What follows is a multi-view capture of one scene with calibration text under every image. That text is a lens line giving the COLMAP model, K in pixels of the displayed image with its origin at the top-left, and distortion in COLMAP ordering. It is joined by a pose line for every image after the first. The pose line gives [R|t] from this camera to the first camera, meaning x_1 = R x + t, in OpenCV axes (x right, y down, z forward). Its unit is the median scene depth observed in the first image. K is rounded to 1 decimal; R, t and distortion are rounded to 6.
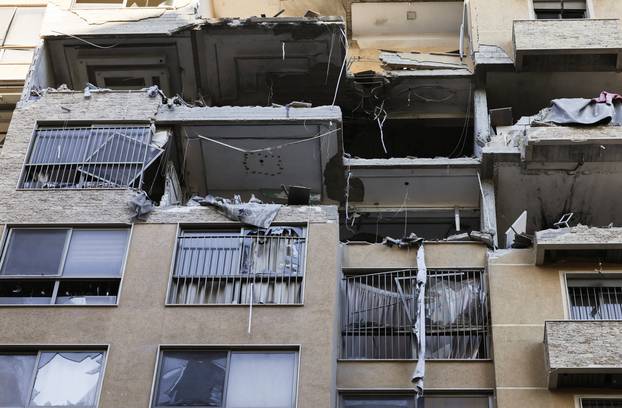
lens RADIAL K [[1426.1, 0, 311.0], [0, 1426.1, 204.0], [0, 0, 1]] dist [-0.046742, -0.290668]
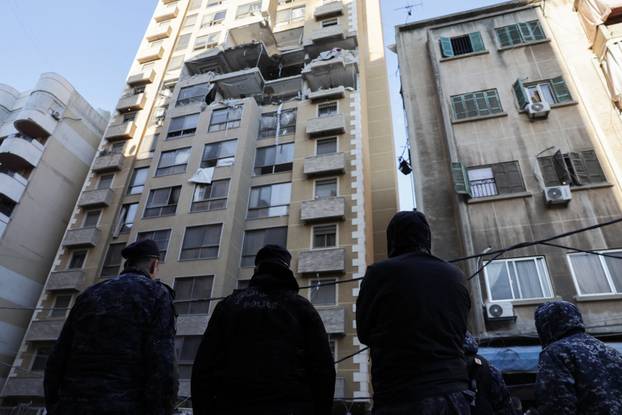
lens RADIAL K [[411.0, 0, 311.0], [0, 411.0, 207.5], [0, 0, 1]] dist [-0.111441, 0.001316]
pose [[0.973238, -0.120729, -0.195529, 0.315523], [0.169854, 0.951035, 0.258227, 0.026264], [0.154780, -0.284528, 0.946091, -0.021630]]
